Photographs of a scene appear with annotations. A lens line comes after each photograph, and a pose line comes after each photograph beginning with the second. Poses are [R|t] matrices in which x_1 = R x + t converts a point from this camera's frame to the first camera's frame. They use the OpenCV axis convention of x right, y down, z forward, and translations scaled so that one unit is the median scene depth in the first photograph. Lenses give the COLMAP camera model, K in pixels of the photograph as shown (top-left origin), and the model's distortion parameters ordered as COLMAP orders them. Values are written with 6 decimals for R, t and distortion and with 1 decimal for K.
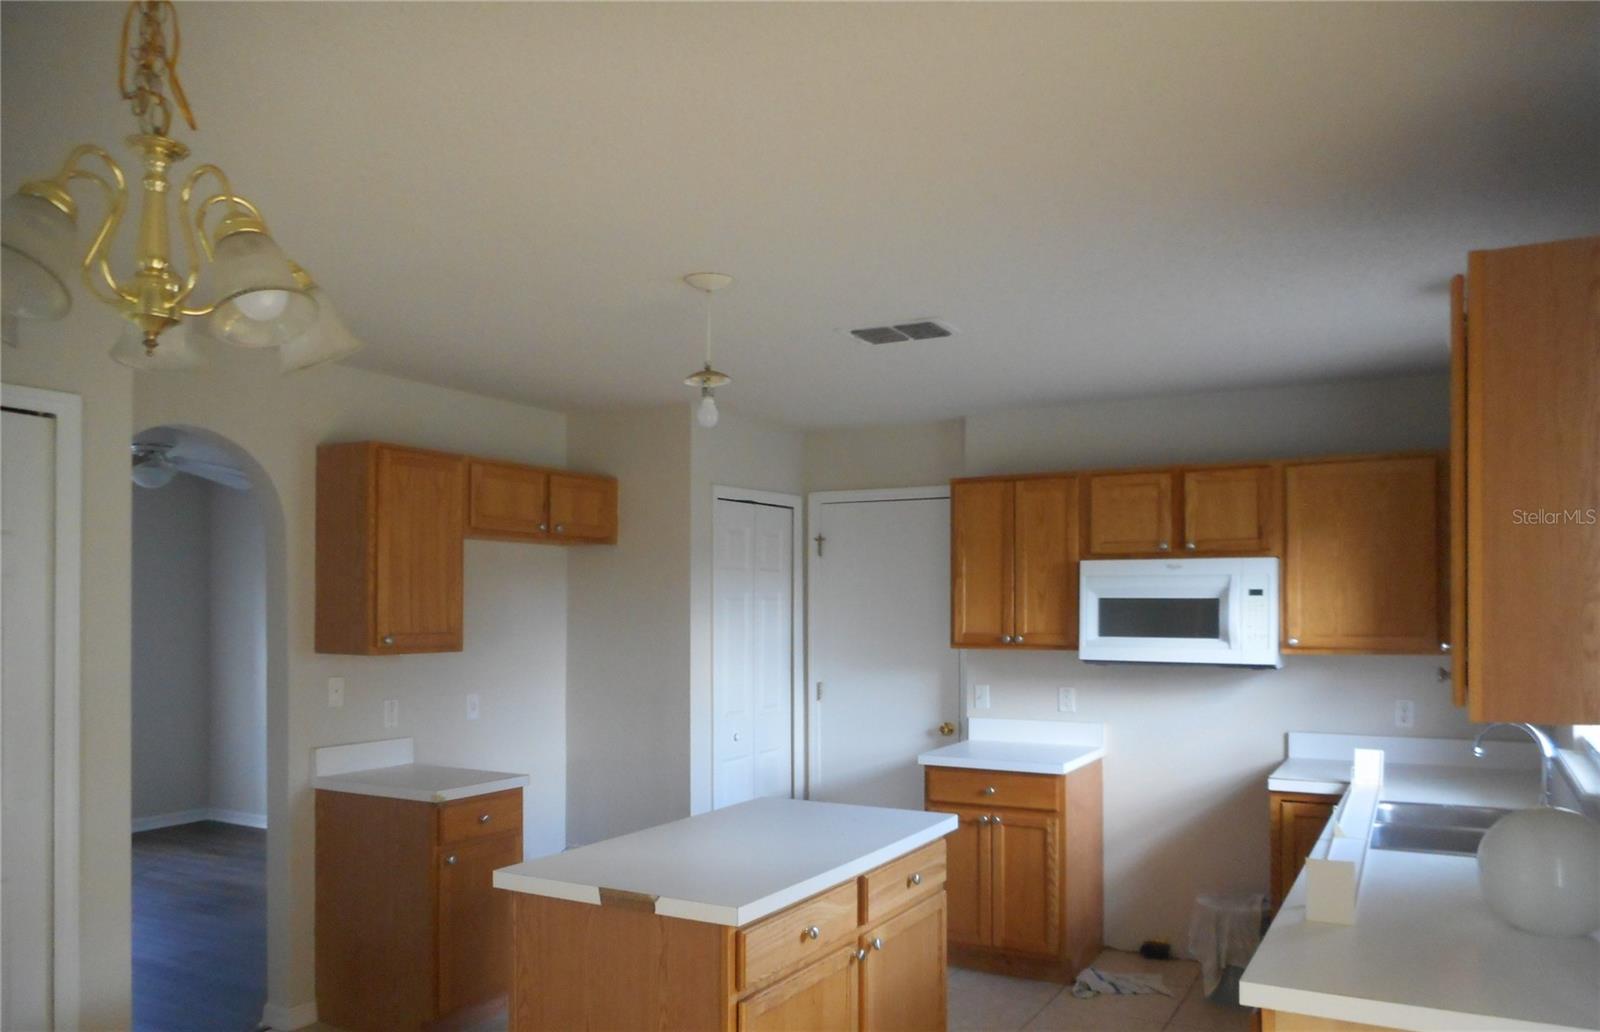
lens RADIAL K [[1178.7, 0, 793.2], [0, 1178.7, 599.9], [0, 0, 1]] dist [0.011148, 0.004378]
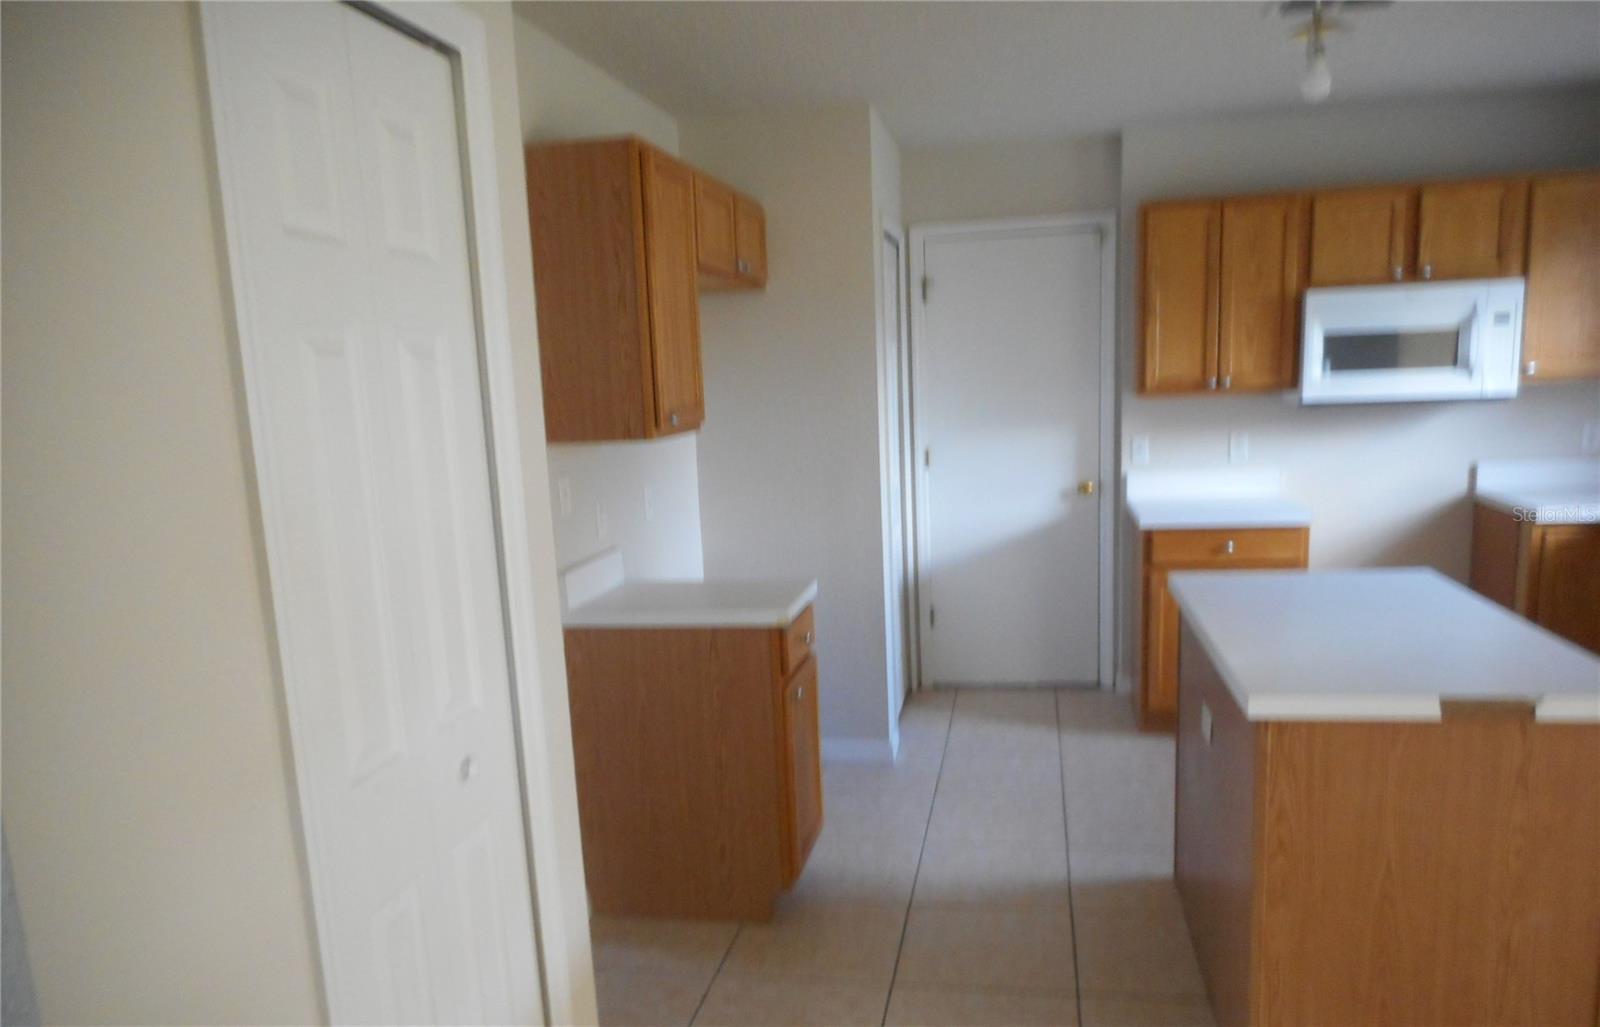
lens RADIAL K [[1178.7, 0, 793.2], [0, 1178.7, 597.4], [0, 0, 1]] dist [0.011148, 0.004378]
pose [[0.947054, -0.105164, 0.303365, -0.442996], [0.046190, 0.979635, 0.195400, 0.001849], [-0.317736, -0.171042, 0.932625, 0.226248]]
